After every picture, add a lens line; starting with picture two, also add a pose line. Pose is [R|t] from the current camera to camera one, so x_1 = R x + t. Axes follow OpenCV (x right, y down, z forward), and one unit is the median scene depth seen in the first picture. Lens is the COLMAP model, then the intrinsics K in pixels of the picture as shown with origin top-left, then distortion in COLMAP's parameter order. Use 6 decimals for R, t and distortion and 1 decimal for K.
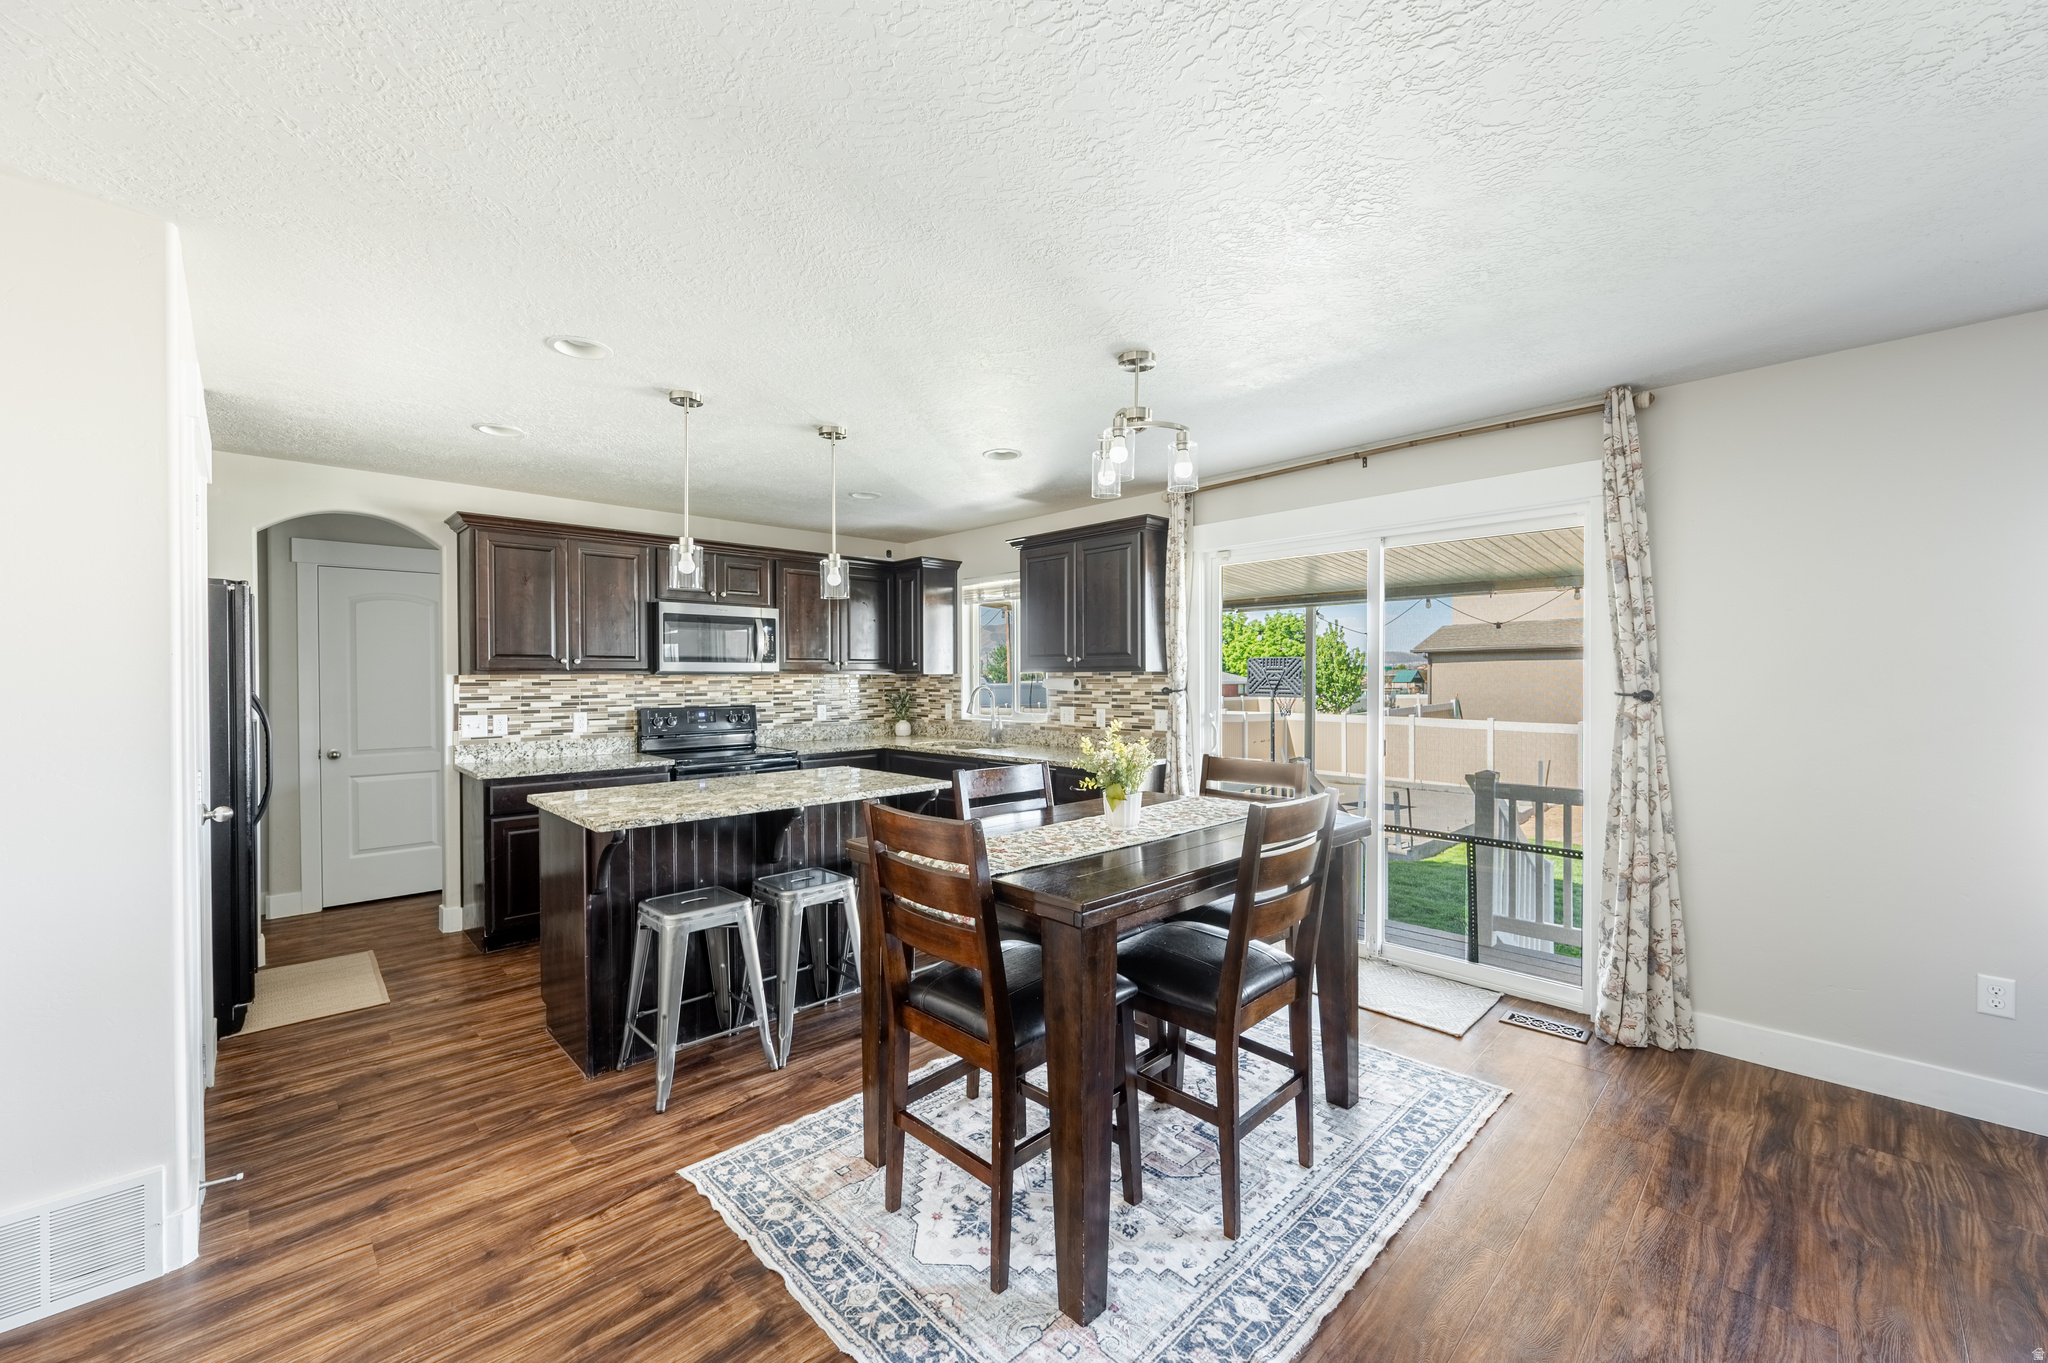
lens RADIAL K [[806.5, 0, 1028.9], [0, 806.5, 679.5], [0, 0, 1]] dist [-0.000849, -0.000115]
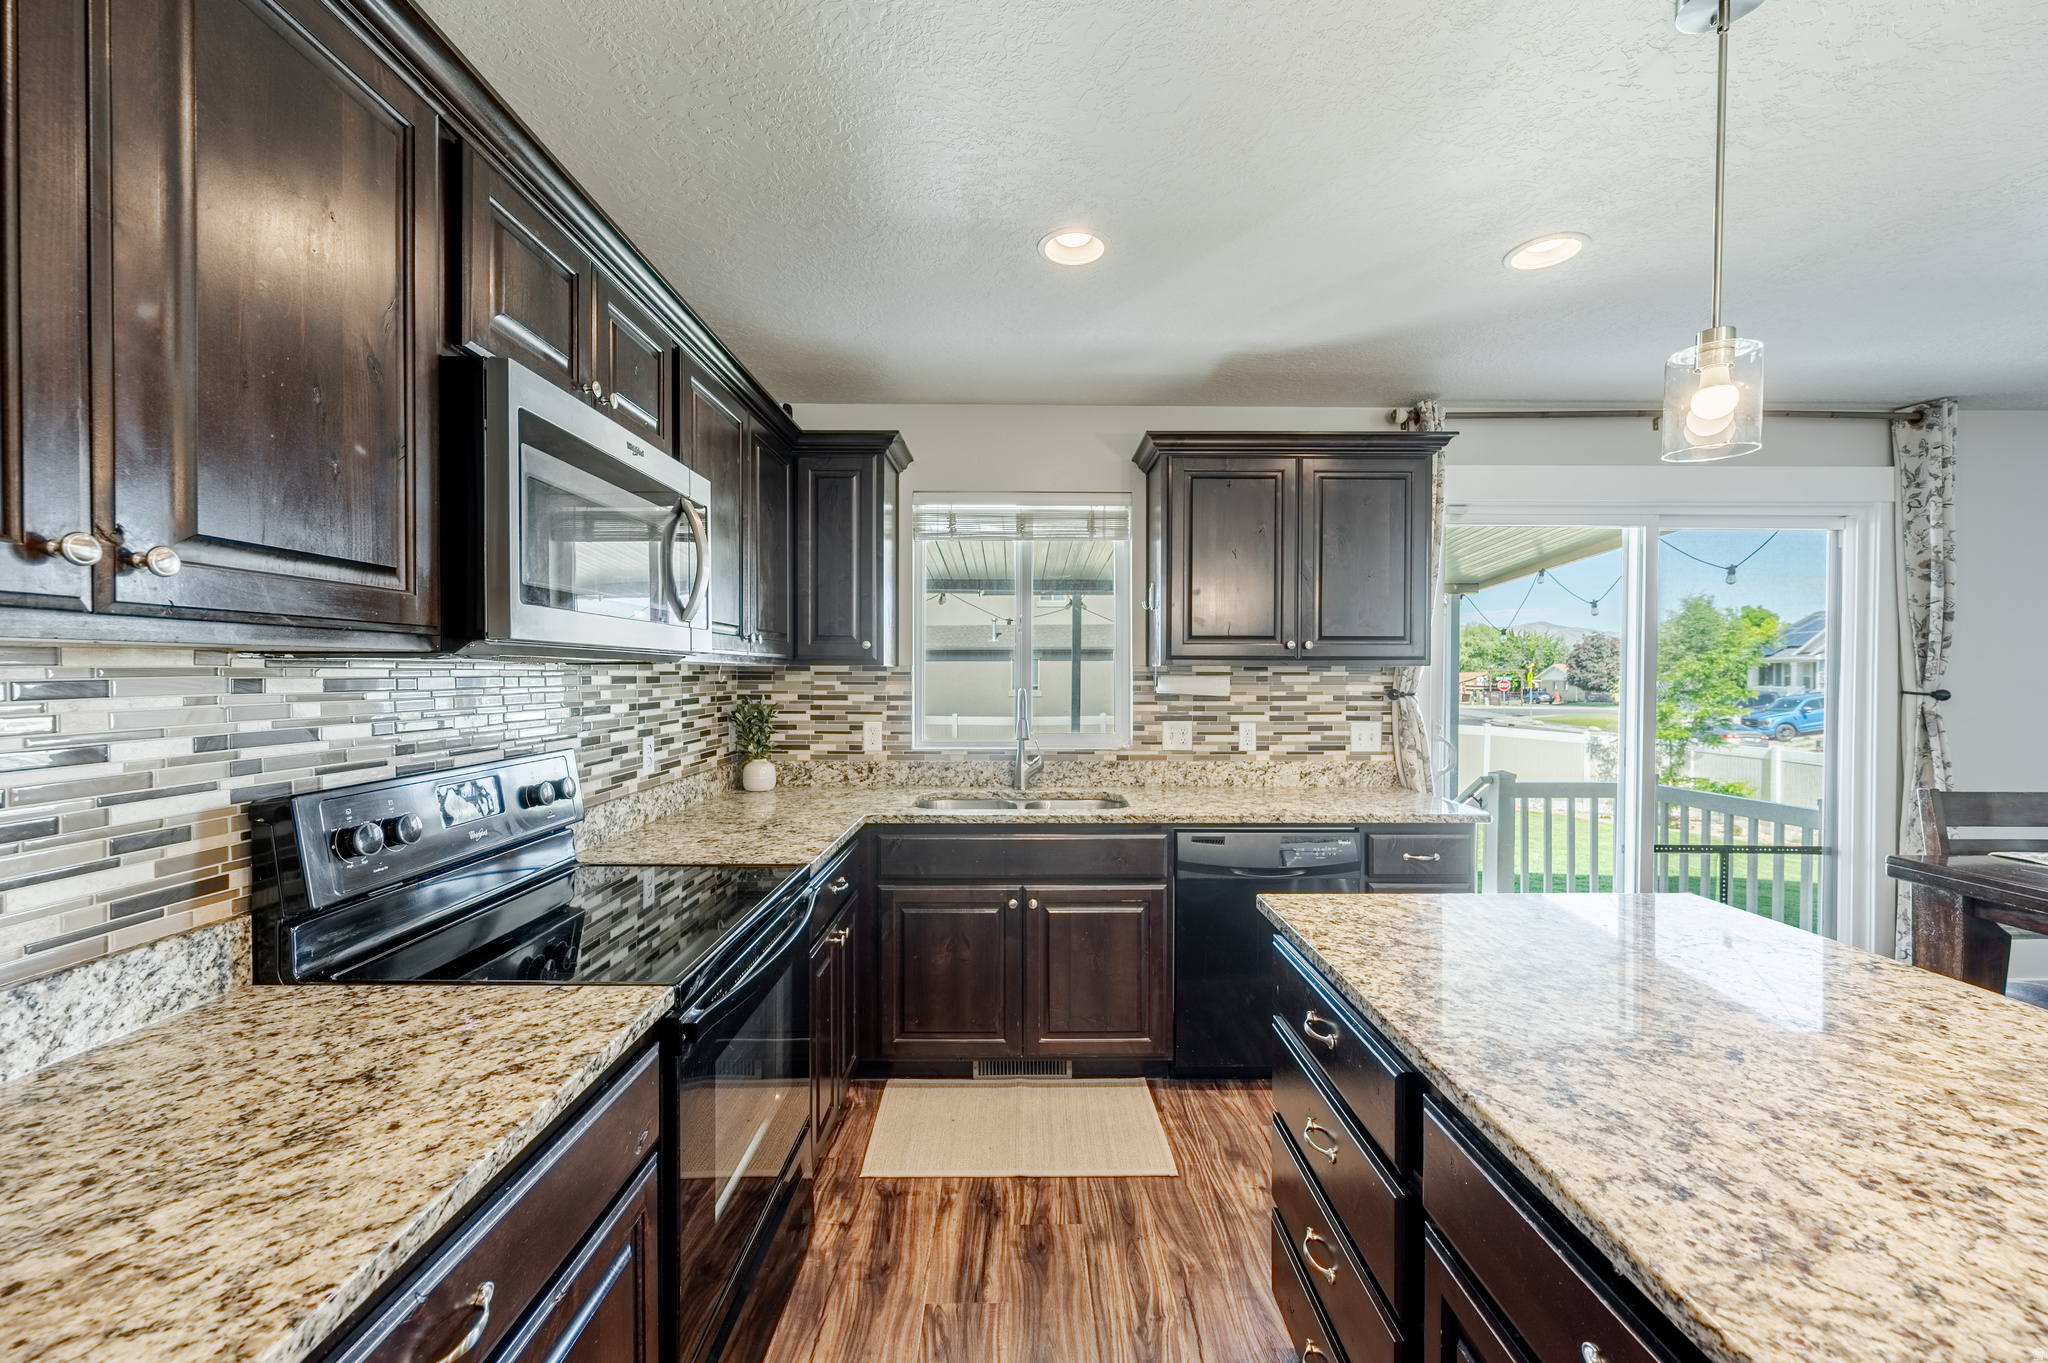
lens RADIAL K [[806.5, 0, 1028.9], [0, 806.5, 682.6], [0, 0, 1]] dist [-0.000849, -0.000115]
pose [[0.689596, -0.001583, 0.724192, -0.504290], [-0.002980, 0.999983, 0.005022, 0.001278], [-0.724188, -0.005621, 0.689580, 0.683389]]
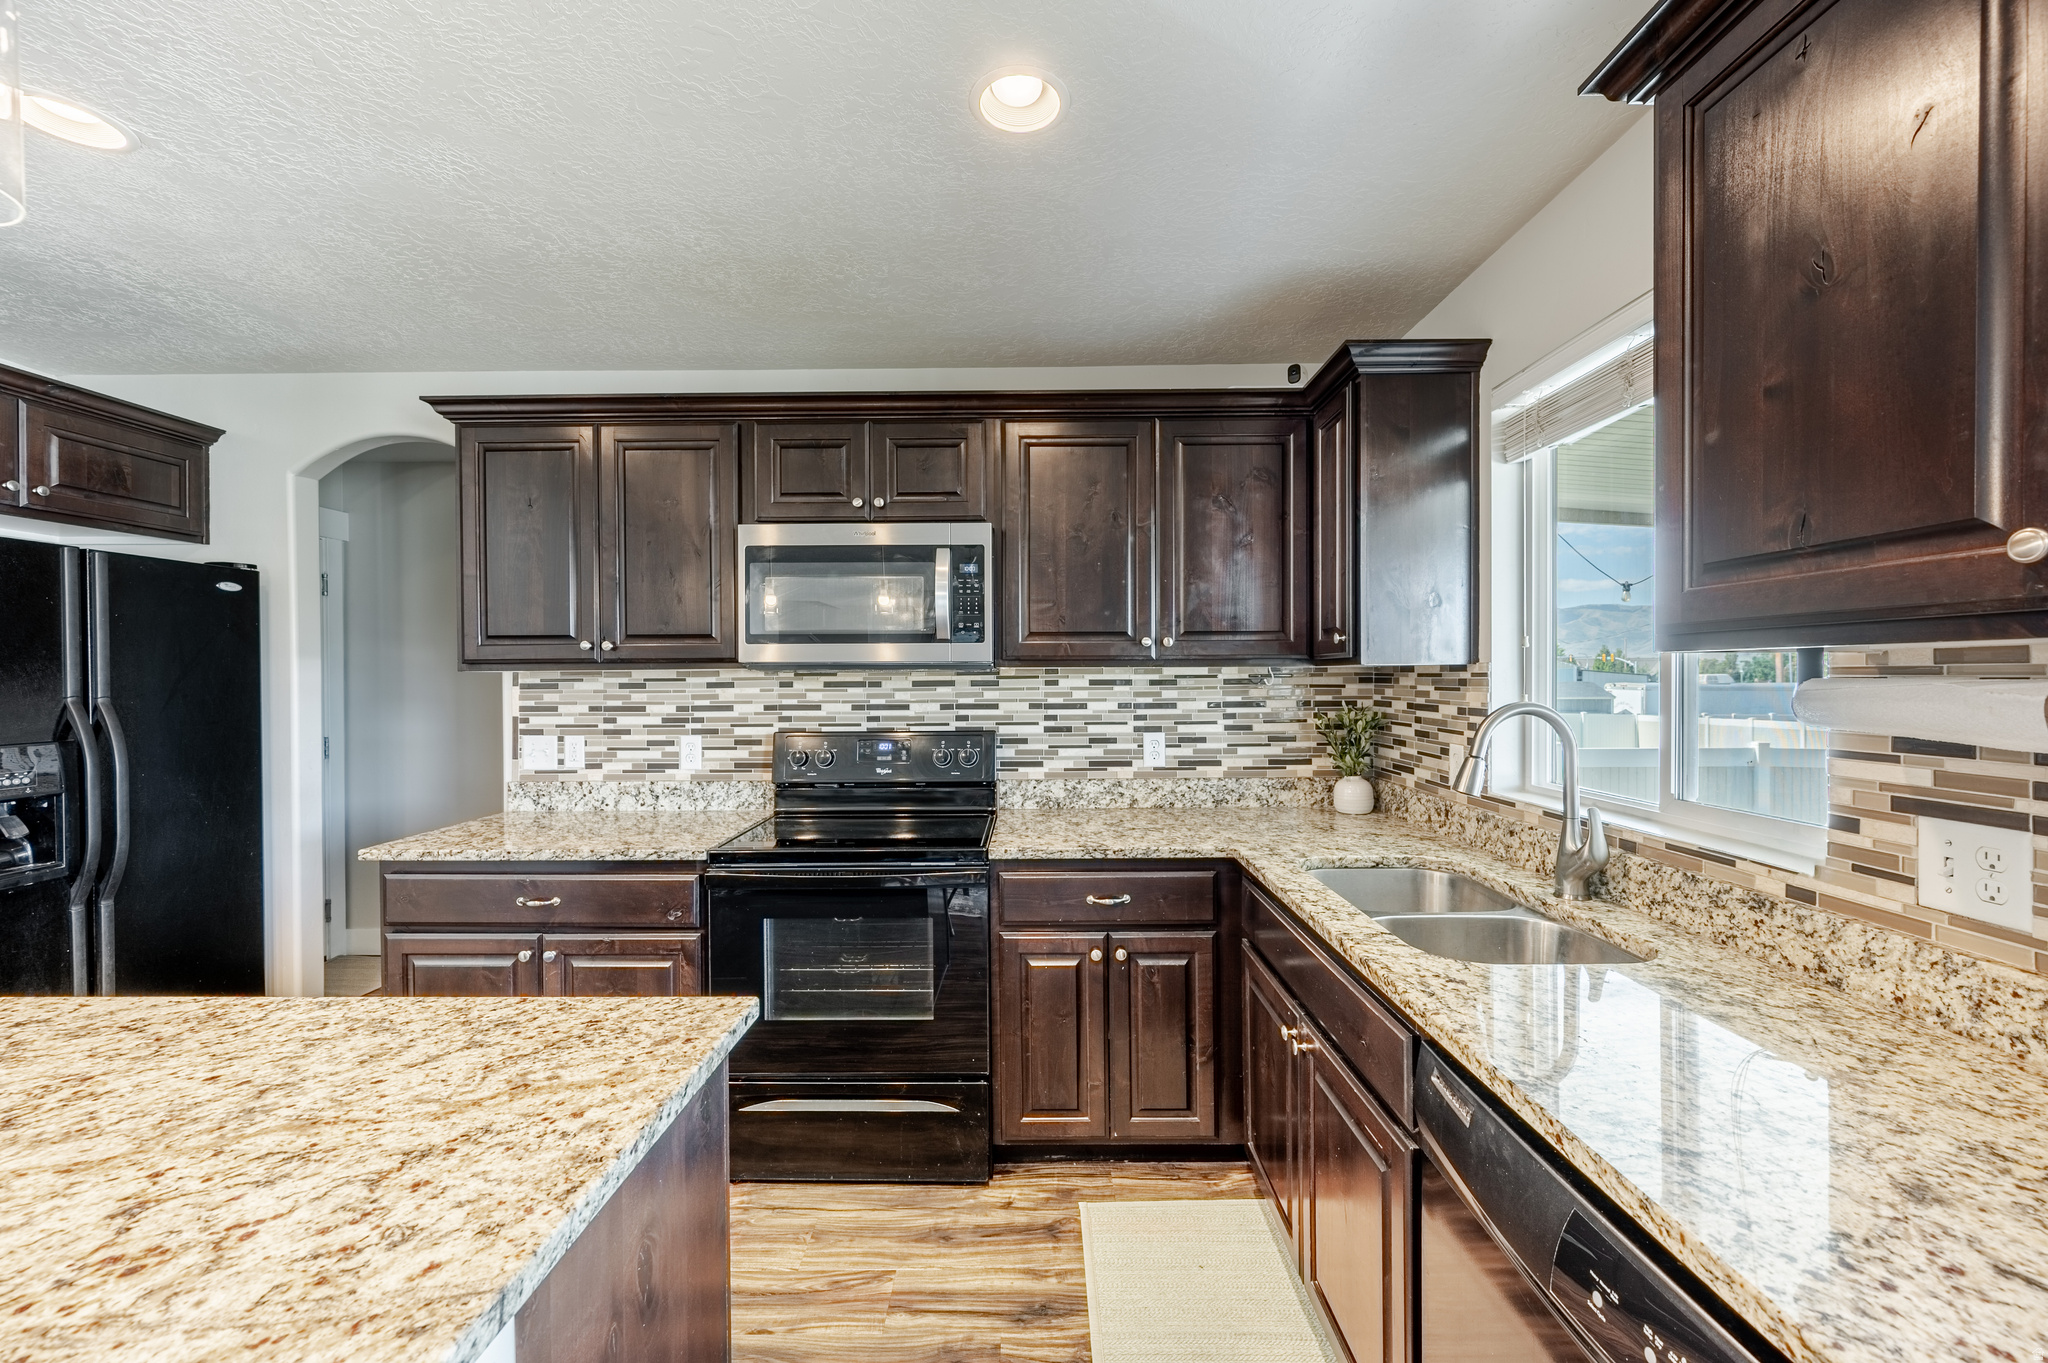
lens RADIAL K [[806.5, 0, 1028.6], [0, 806.5, 682.3], [0, 0, 1]] dist [-0.000849, -0.000115]
pose [[0.709247, 0.005556, -0.704938, 0.024478], [0.000163, 0.999968, 0.008045, -0.001890], [0.704960, -0.005821, 0.709223, 0.736211]]
